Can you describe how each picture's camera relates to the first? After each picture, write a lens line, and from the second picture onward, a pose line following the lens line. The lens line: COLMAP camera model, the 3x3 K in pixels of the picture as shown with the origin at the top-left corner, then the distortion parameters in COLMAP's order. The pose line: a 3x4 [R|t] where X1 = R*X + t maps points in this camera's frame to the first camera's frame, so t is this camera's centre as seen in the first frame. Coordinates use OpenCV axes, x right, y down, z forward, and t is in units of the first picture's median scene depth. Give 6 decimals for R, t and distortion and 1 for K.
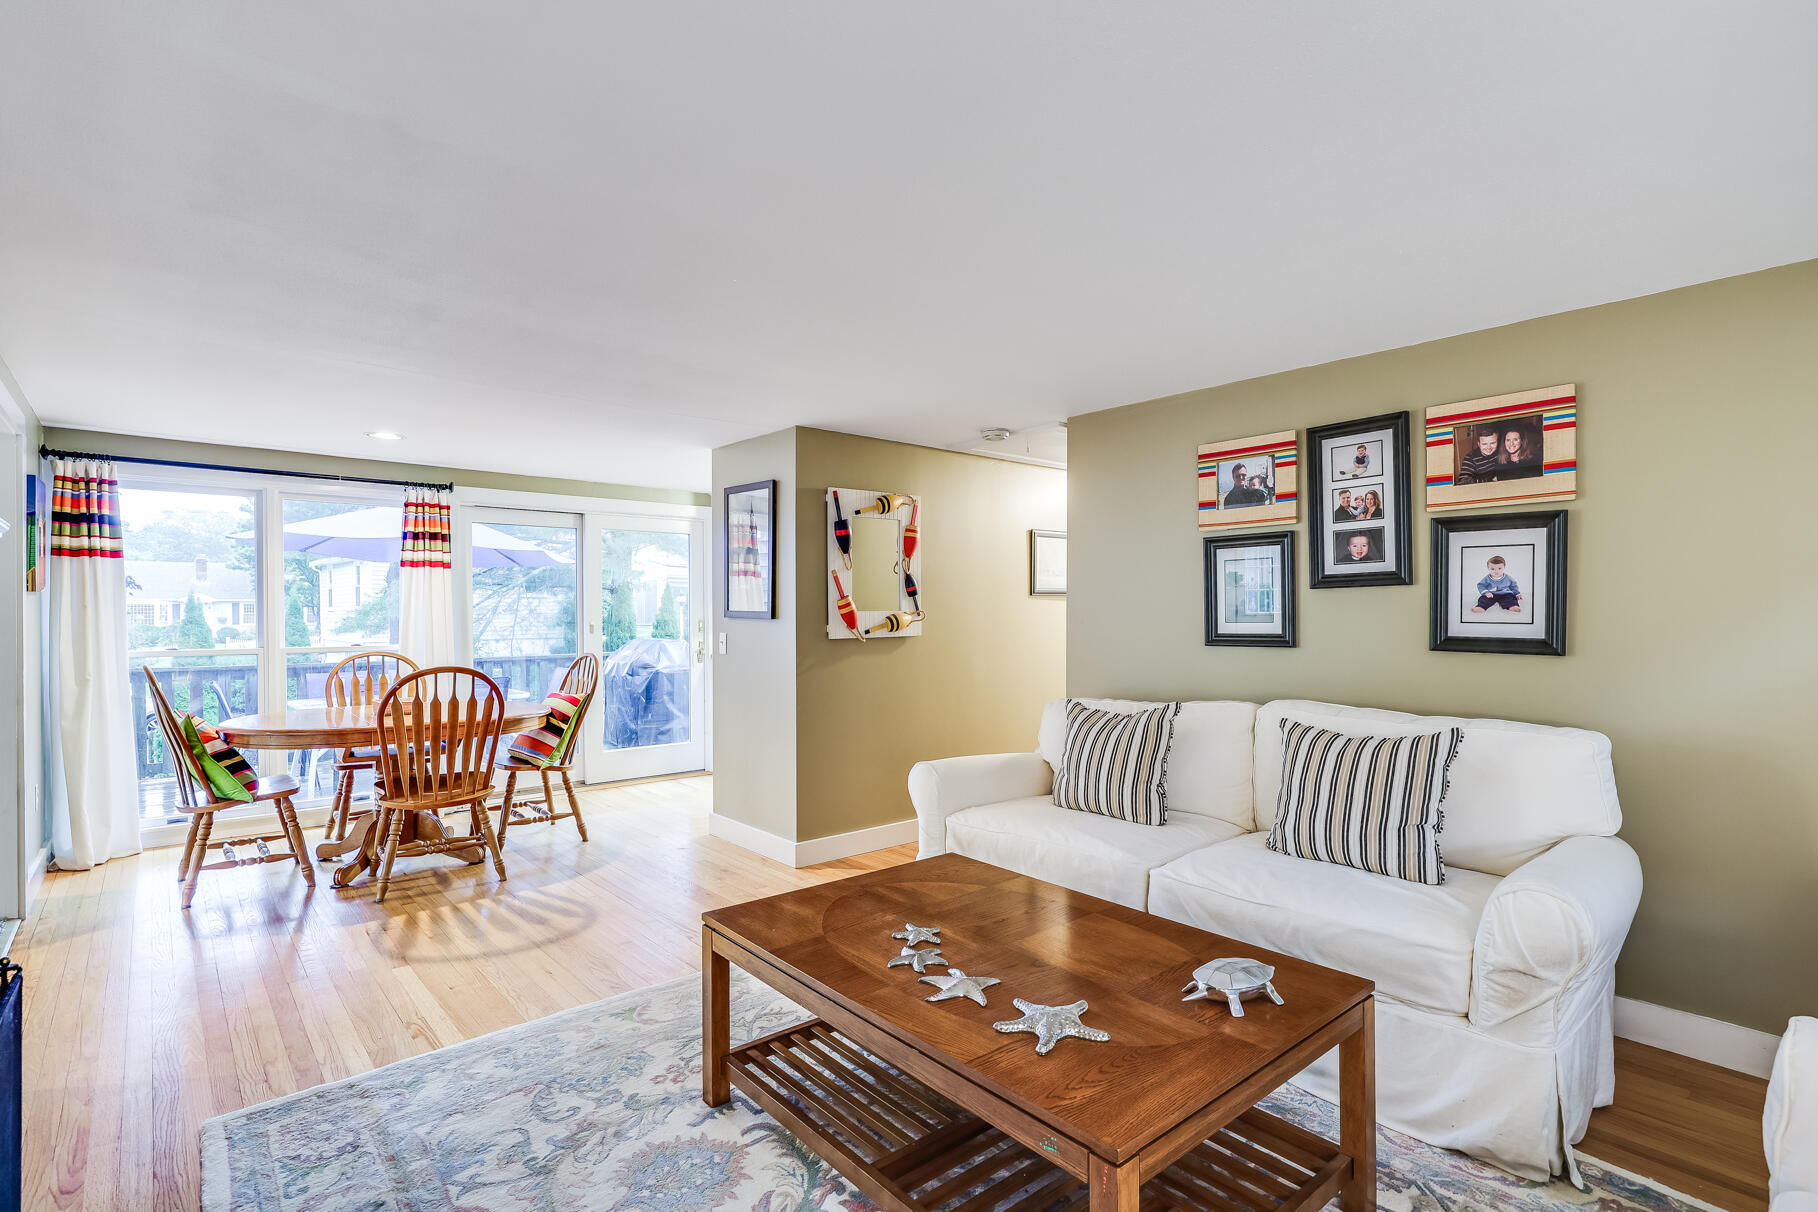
lens RADIAL K [[873.3, 0, 909.0], [0, 873.3, 606.0], [0, 0, 1]] dist [-0.000094, 0.000075]
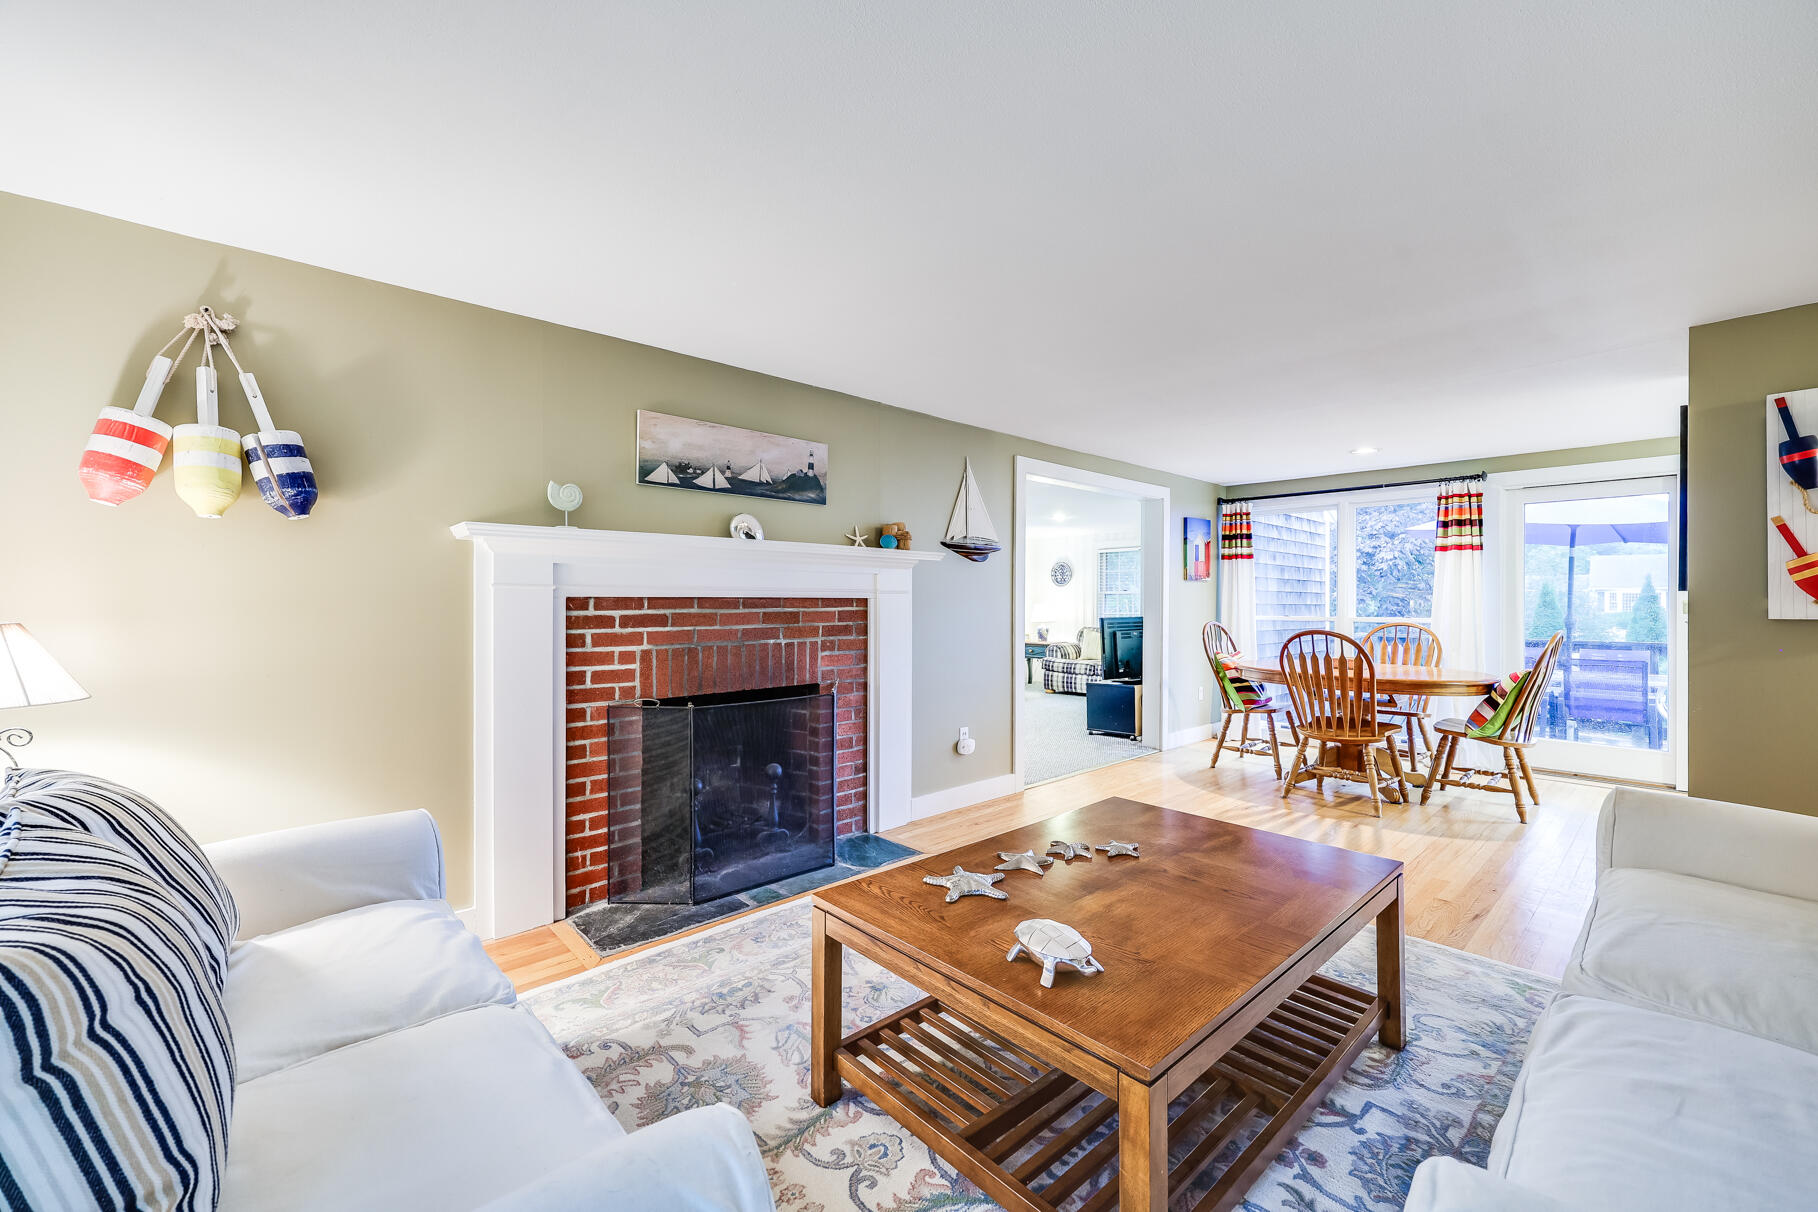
lens RADIAL K [[726.1, 0, 909.0], [0, 726.1, 606.0], [0, 0, 1]] dist [0.000521, 0.000046]
pose [[0.027077, 0.009183, -0.999591, 0.454698], [0.005293, 0.999942, 0.009330, 0.018066], [0.999619, -0.005543, 0.027027, 0.321980]]
